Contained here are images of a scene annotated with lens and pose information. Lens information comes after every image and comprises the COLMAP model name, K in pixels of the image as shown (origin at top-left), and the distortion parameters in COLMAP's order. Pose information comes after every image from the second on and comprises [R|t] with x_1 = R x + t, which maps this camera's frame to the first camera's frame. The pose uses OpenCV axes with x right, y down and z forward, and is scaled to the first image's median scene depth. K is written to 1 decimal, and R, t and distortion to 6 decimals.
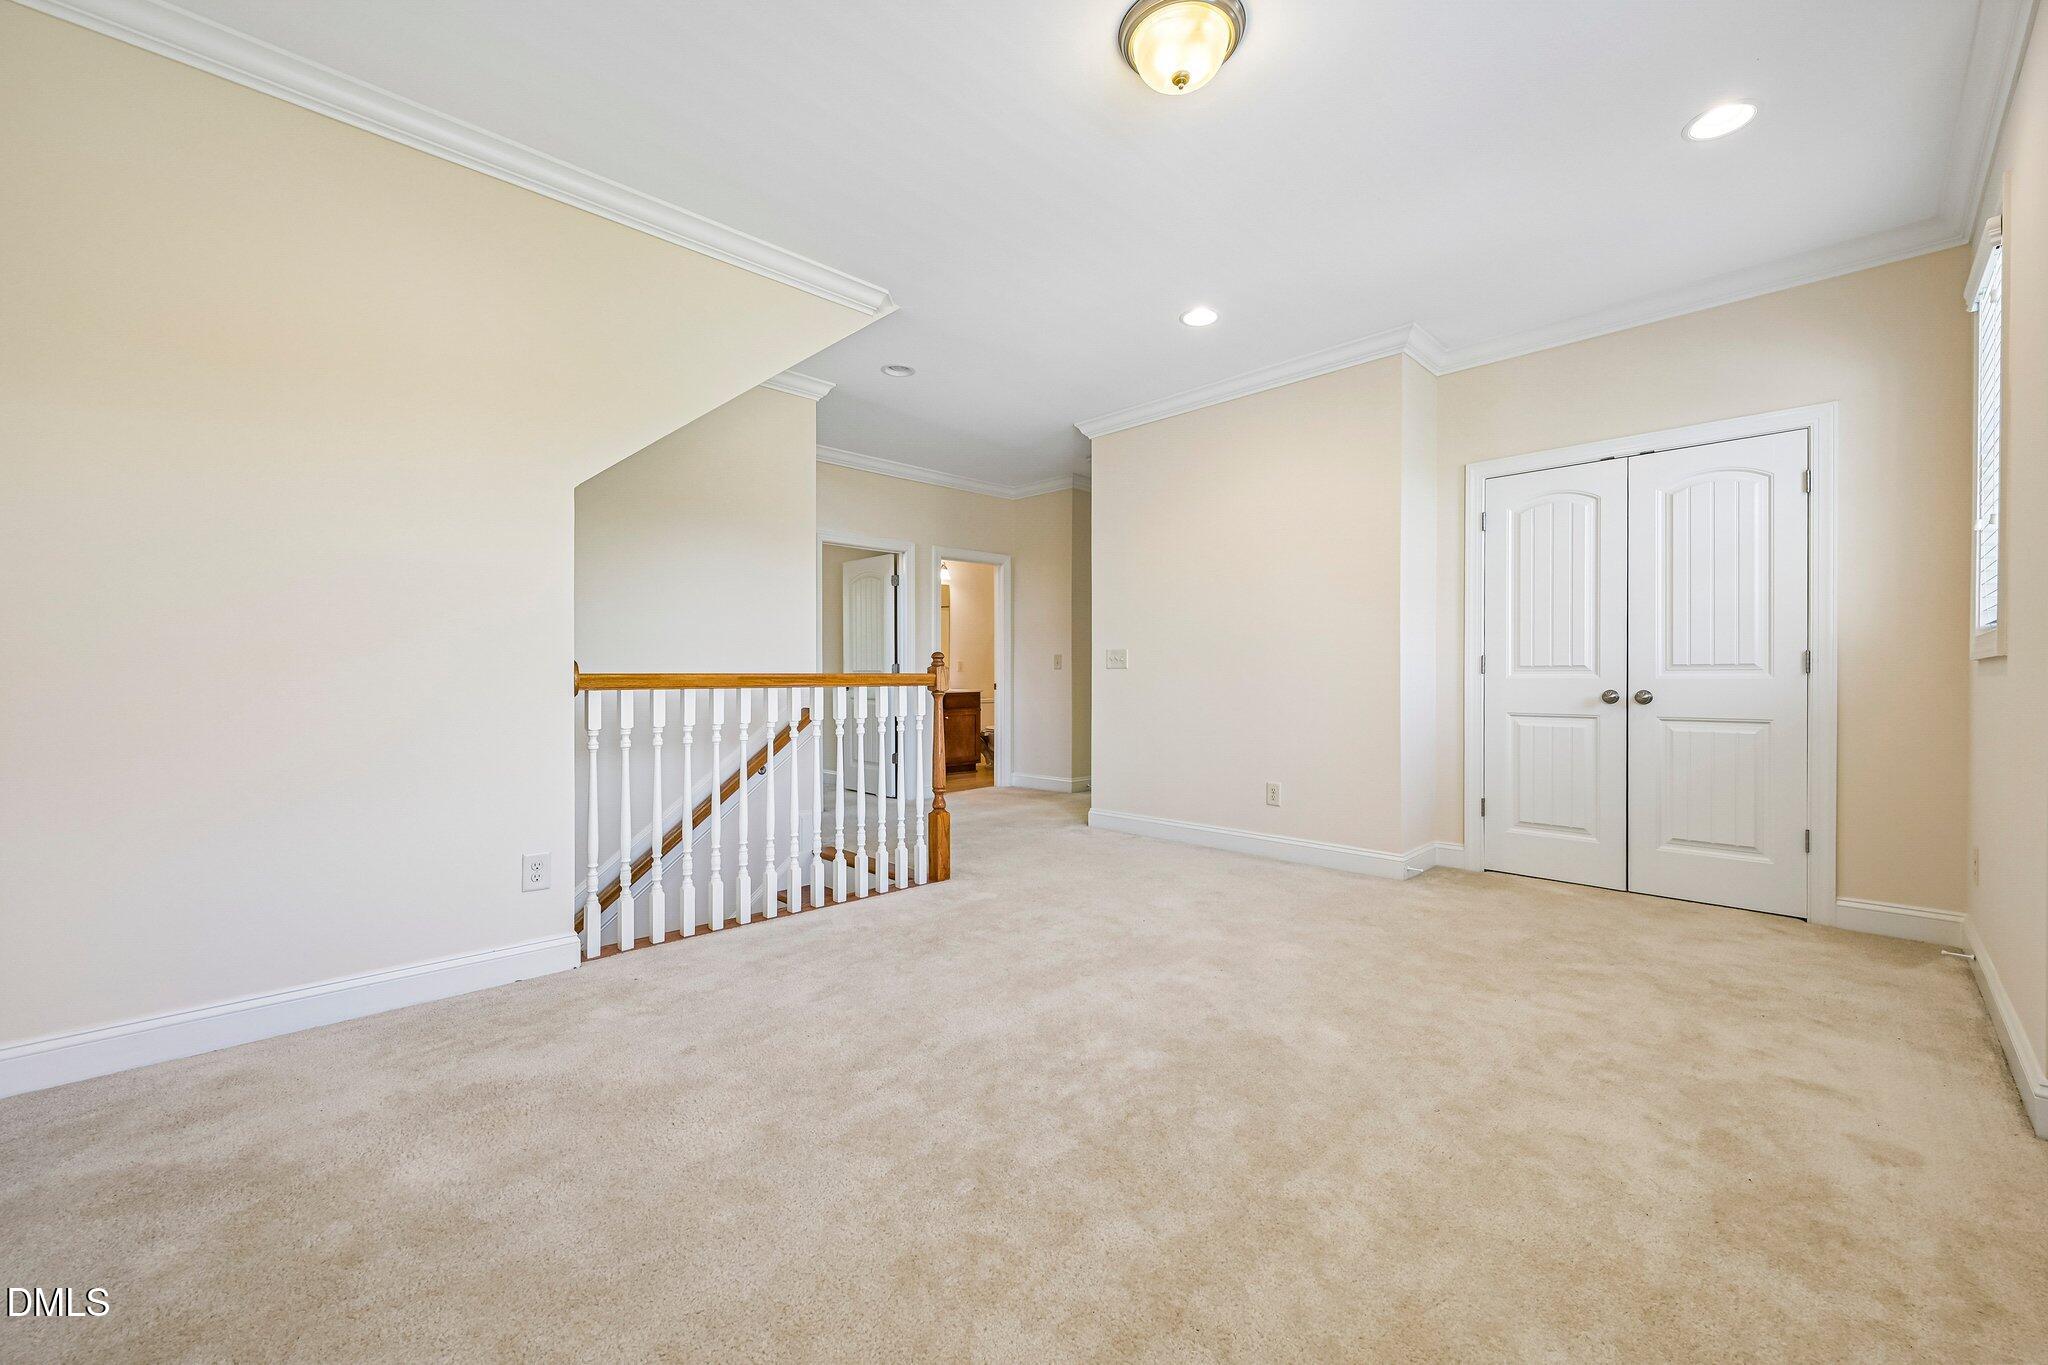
lens RADIAL K [[802.2, 0, 1024.0], [0, 802.2, 682.5], [0, 0, 1]] dist [0.002115, 0.000219]
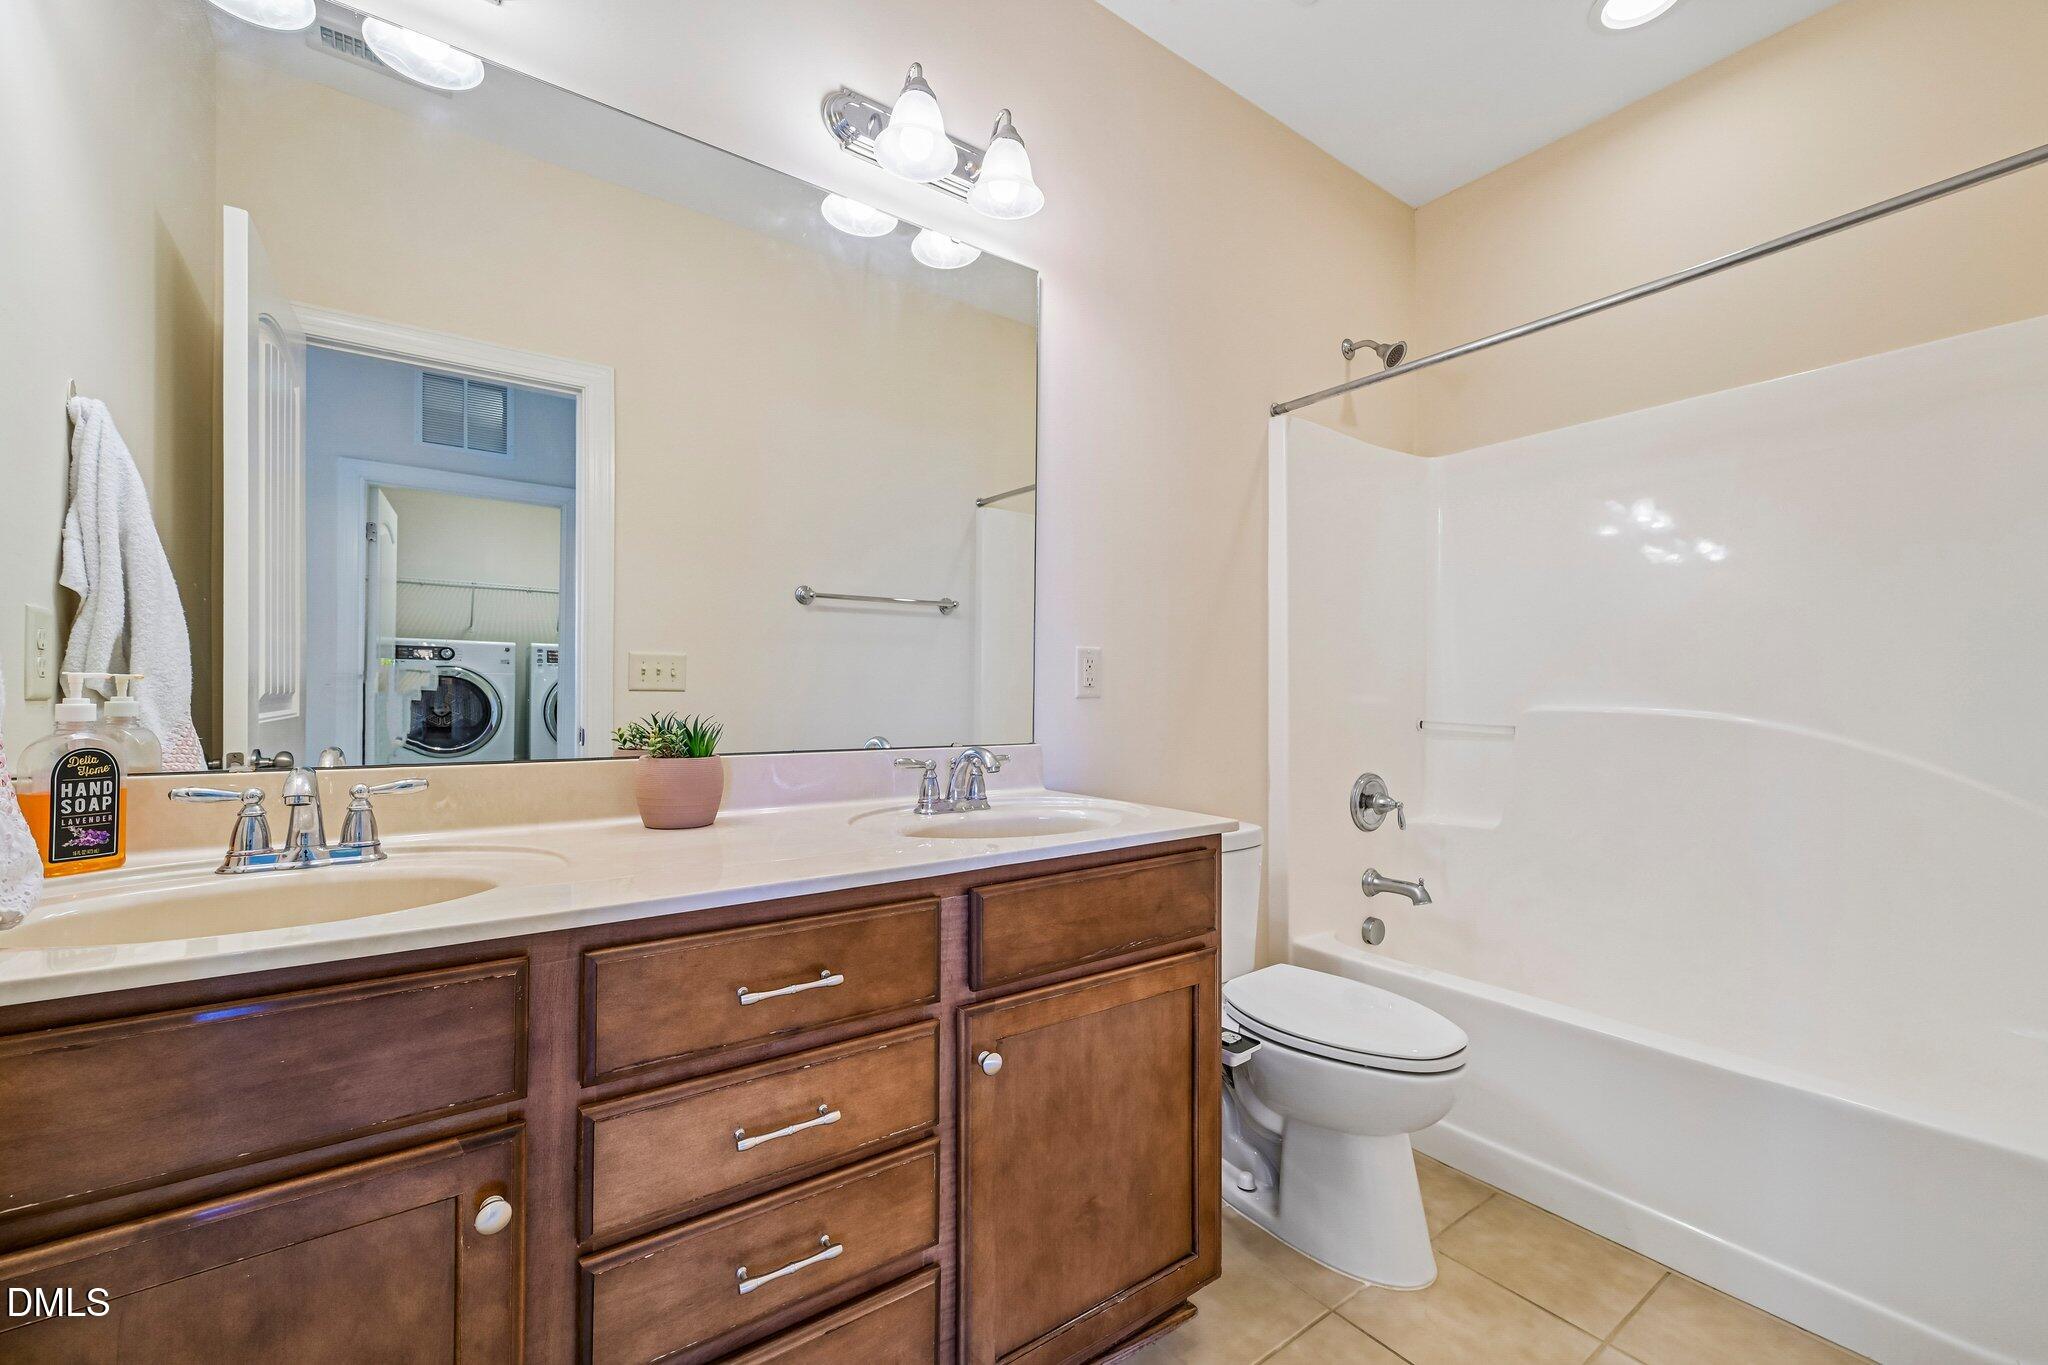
lens RADIAL K [[802.2, 0, 1024.0], [0, 802.2, 682.5], [0, 0, 1]] dist [0.002115, 0.000219]
pose [[0.987359, 0.003576, -0.158457, -0.067262], [-0.005103, 0.999944, -0.009229, -0.014765], [0.158415, 0.009921, 0.987323, 0.847962]]
